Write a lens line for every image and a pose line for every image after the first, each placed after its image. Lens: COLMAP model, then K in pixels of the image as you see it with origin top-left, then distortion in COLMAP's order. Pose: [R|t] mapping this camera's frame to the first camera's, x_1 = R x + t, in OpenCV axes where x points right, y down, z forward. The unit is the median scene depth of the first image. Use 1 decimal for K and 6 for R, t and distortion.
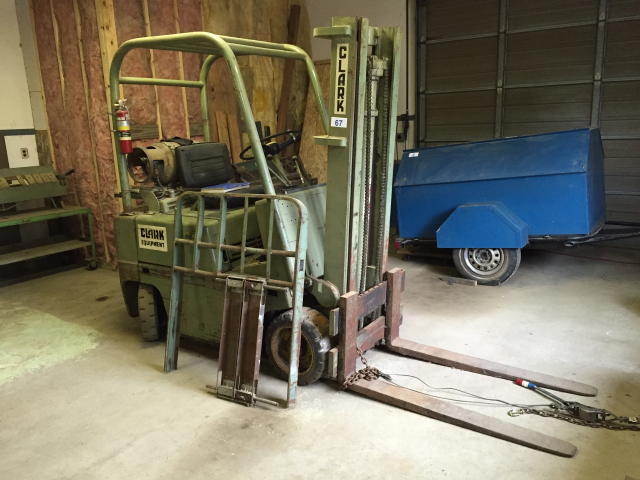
lens RADIAL K [[540.3, 0, 320.0], [0, 540.3, 240.0], [0, 0, 1]] dist [0.051931, -0.008112]
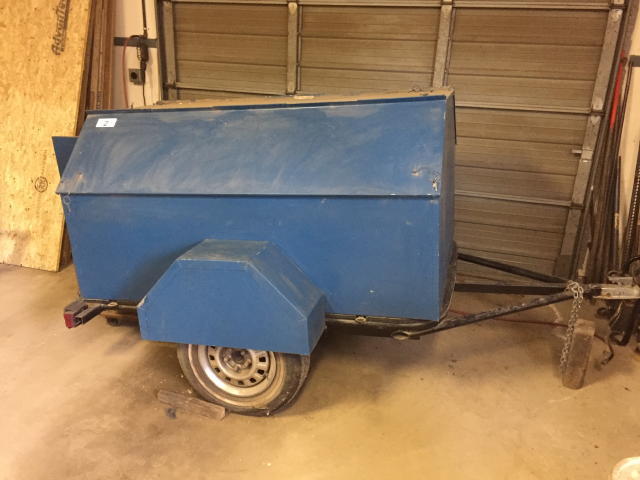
lens RADIAL K [[540.3, 0, 320.0], [0, 540.3, 240.0], [0, 0, 1]] dist [0.051931, -0.008112]
pose [[0.955110, -0.027564, 0.294966, 0.232681], [-0.008383, 0.992749, 0.119917, -0.128339], [-0.296132, -0.117006, 0.947953, 0.539692]]
